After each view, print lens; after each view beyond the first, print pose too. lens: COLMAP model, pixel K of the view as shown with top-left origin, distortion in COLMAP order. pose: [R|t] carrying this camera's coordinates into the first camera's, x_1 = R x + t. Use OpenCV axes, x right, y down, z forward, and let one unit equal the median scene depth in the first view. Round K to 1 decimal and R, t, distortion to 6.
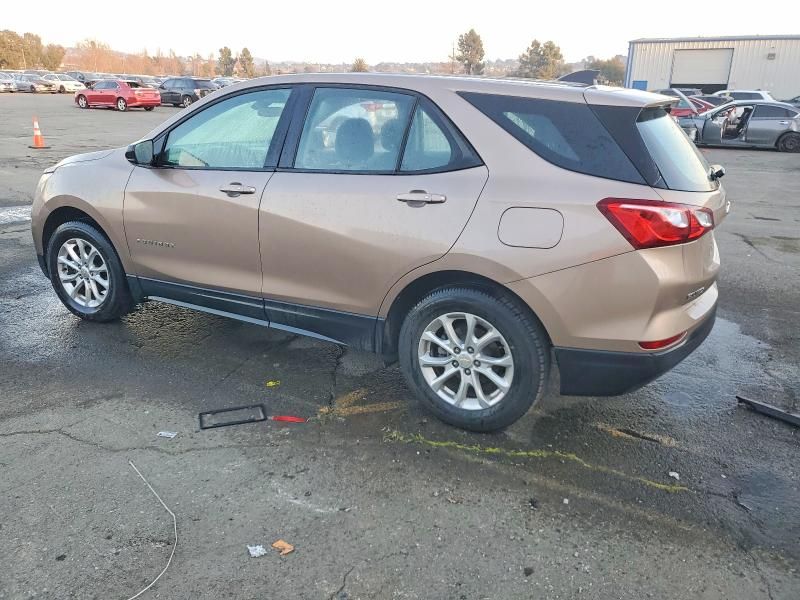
lens RADIAL K [[625.2, 0, 397.3], [0, 625.2, 307.4], [0, 0, 1]] dist [0.030418, -0.008412]
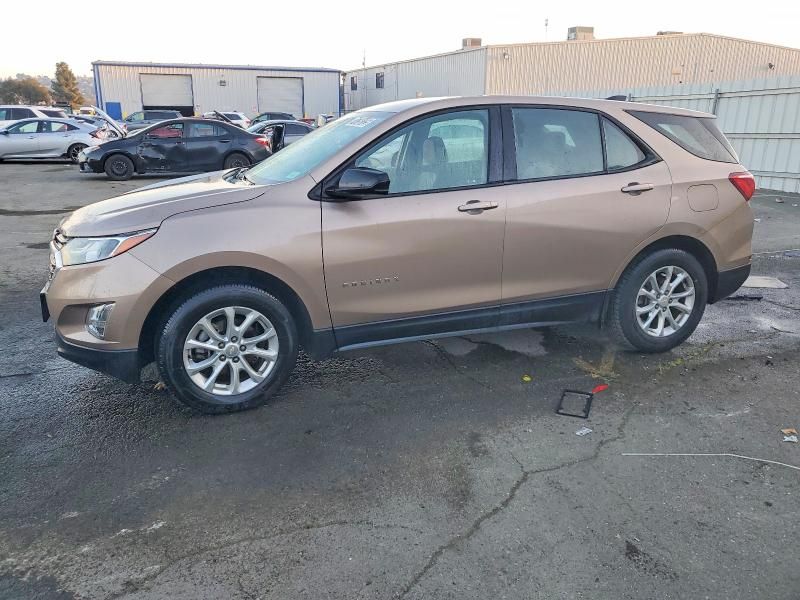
lens RADIAL K [[625.2, 0, 396.0], [0, 625.2, 295.6], [0, 0, 1]] dist [0.030418, -0.008412]
pose [[0.654525, -0.220138, 0.723281, -1.106588], [0.254525, 0.964987, 0.063374, -0.143189], [-0.711908, 0.142613, 0.687639, 0.400426]]
